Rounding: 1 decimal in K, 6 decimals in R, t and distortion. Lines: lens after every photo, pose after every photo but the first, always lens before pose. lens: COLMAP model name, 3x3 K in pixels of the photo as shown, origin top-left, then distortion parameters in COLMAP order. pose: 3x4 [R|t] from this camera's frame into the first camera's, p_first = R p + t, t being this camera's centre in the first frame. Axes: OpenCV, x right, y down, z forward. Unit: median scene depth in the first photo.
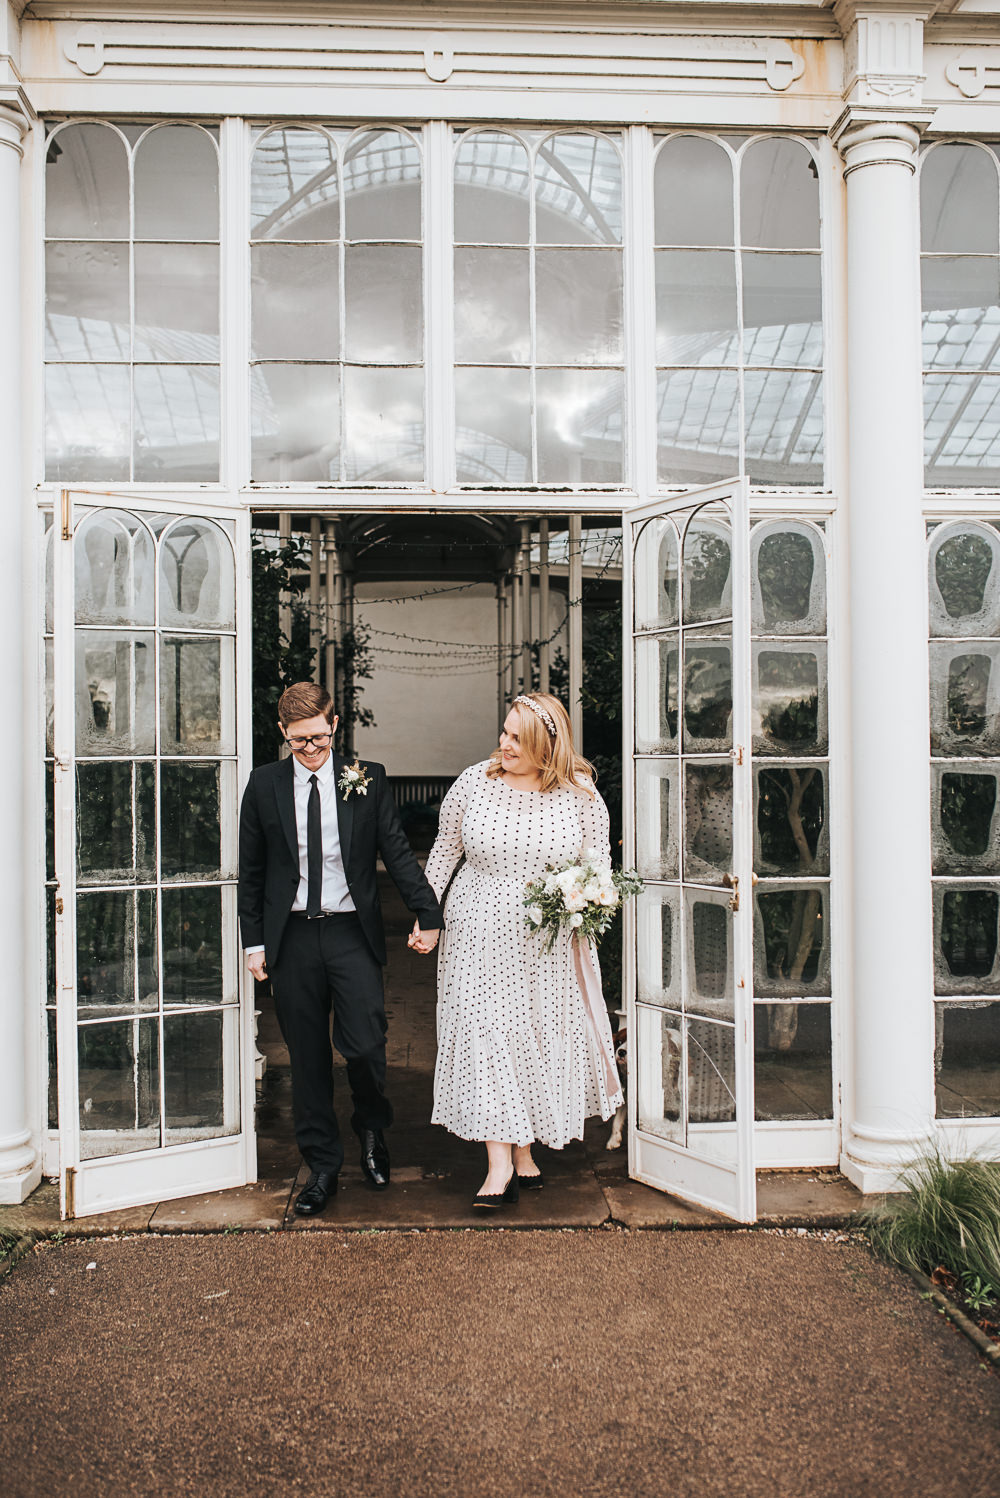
lens RADIAL K [[1514.6, 0, 510.9], [0, 1514.6, 745.8], [0, 0, 1]] dist [-0.017384, 0.010007]
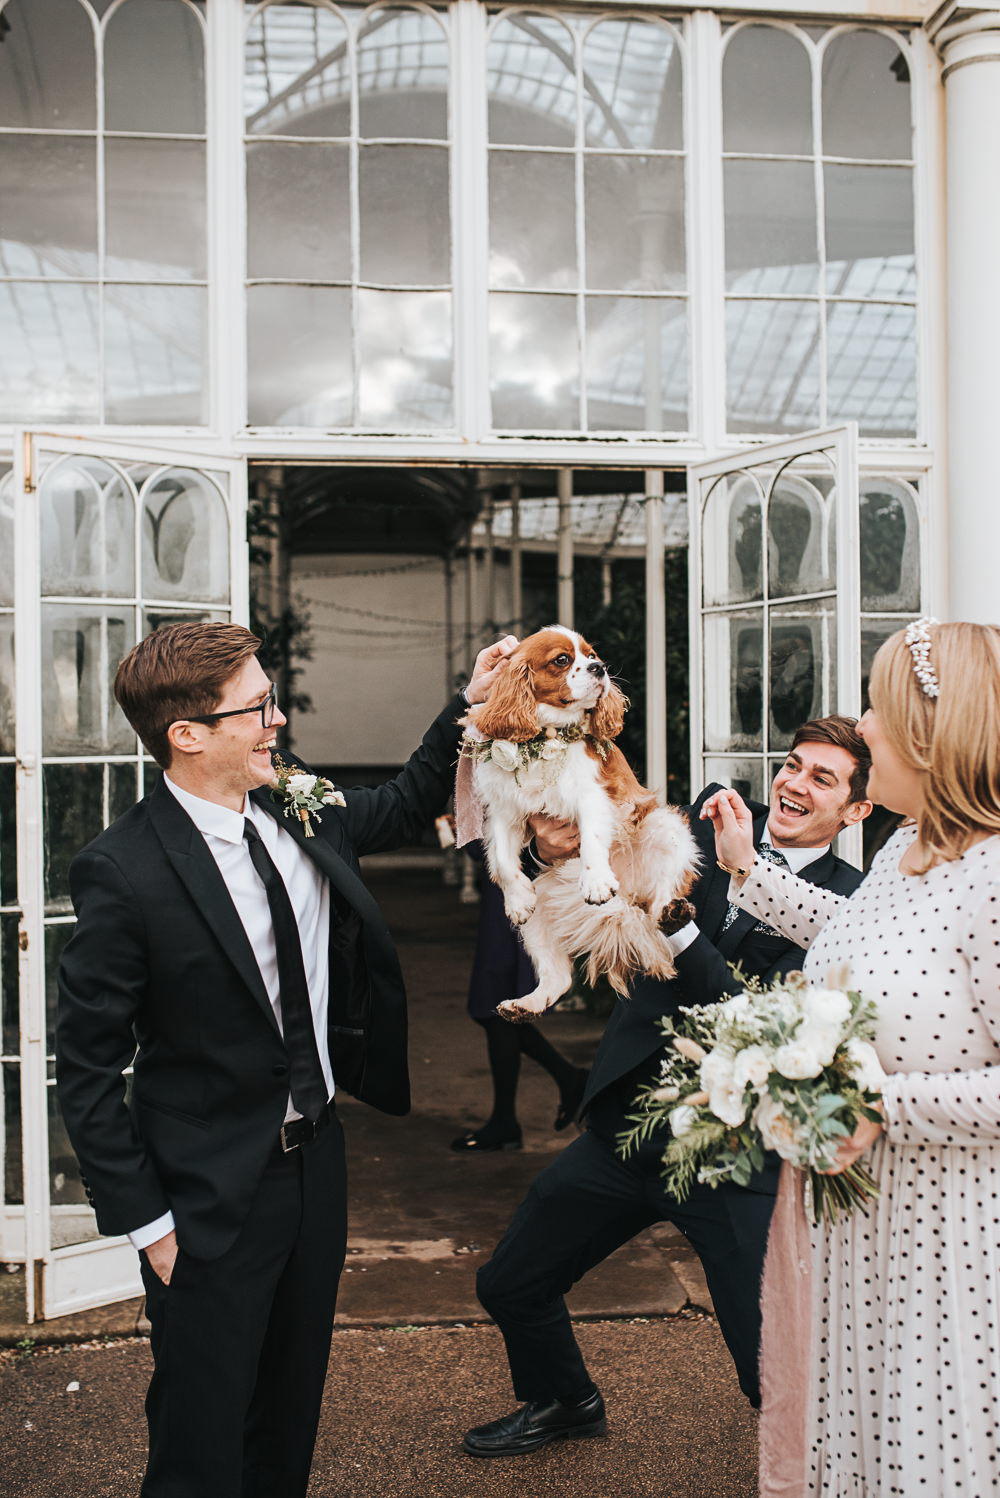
lens RADIAL K [[1576.1, 0, 518.8], [0, 1576.1, 746.6], [0, 0, 1]] dist [-0.016730, 0.020786]
pose [[0.998257, -0.002129, 0.058981, -0.074024], [0.001478, 0.999938, 0.011079, -0.007485], [-0.059001, -0.010973, 0.998198, 0.123174]]
